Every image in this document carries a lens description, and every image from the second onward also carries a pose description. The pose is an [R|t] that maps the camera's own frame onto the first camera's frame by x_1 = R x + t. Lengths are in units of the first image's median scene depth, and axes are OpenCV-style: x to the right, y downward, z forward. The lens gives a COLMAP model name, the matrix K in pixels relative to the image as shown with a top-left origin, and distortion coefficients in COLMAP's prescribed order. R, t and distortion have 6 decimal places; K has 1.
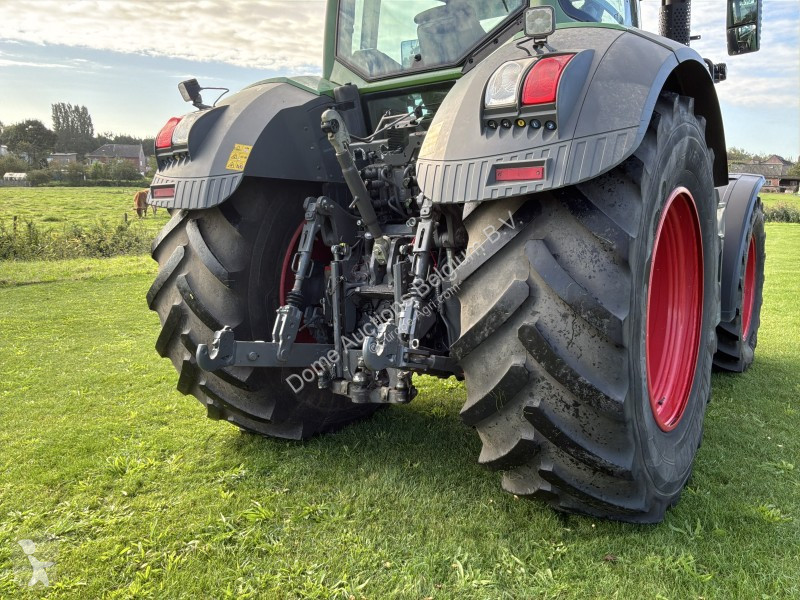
lens RADIAL K [[648.3, 0, 400.0], [0, 648.3, 300.0], [0, 0, 1]] dist [0.123747, -0.188212]
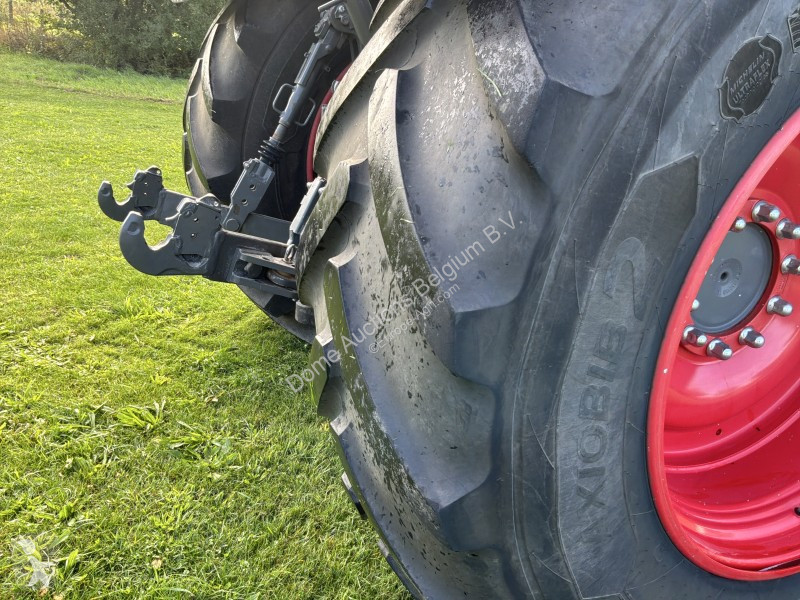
lens RADIAL K [[648.3, 0, 400.0], [0, 648.3, 300.0], [0, 0, 1]] dist [0.123747, -0.188212]
pose [[0.849326, 0.280446, -0.447209, 0.310100], [-0.197540, 0.954498, 0.223406, -0.033332], [0.489514, -0.101403, 0.866080, 0.438787]]
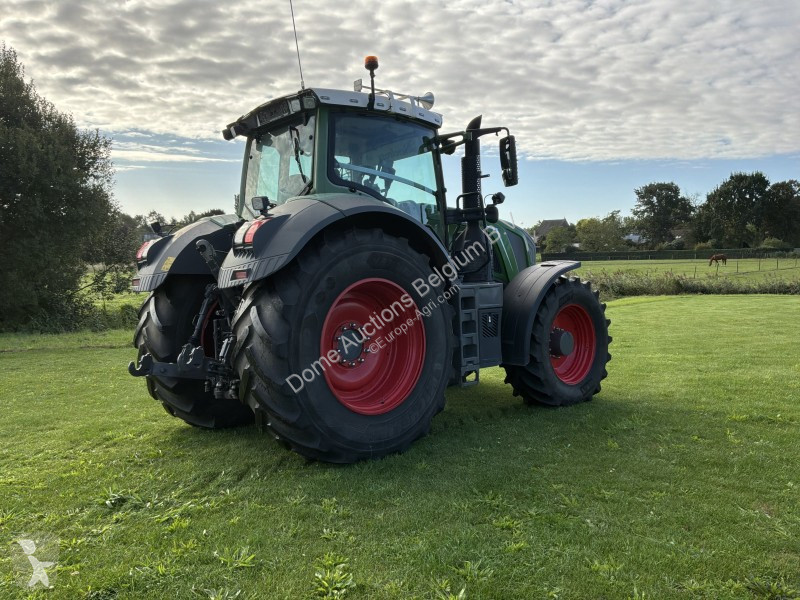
lens RADIAL K [[648.3, 0, 400.0], [0, 648.3, 300.0], [0, 0, 1]] dist [0.123747, -0.188212]
pose [[0.976545, -0.006290, -0.215221, 0.772507], [-0.017158, 0.994121, -0.106906, 0.069839], [0.214628, 0.108091, 0.970696, -0.633816]]
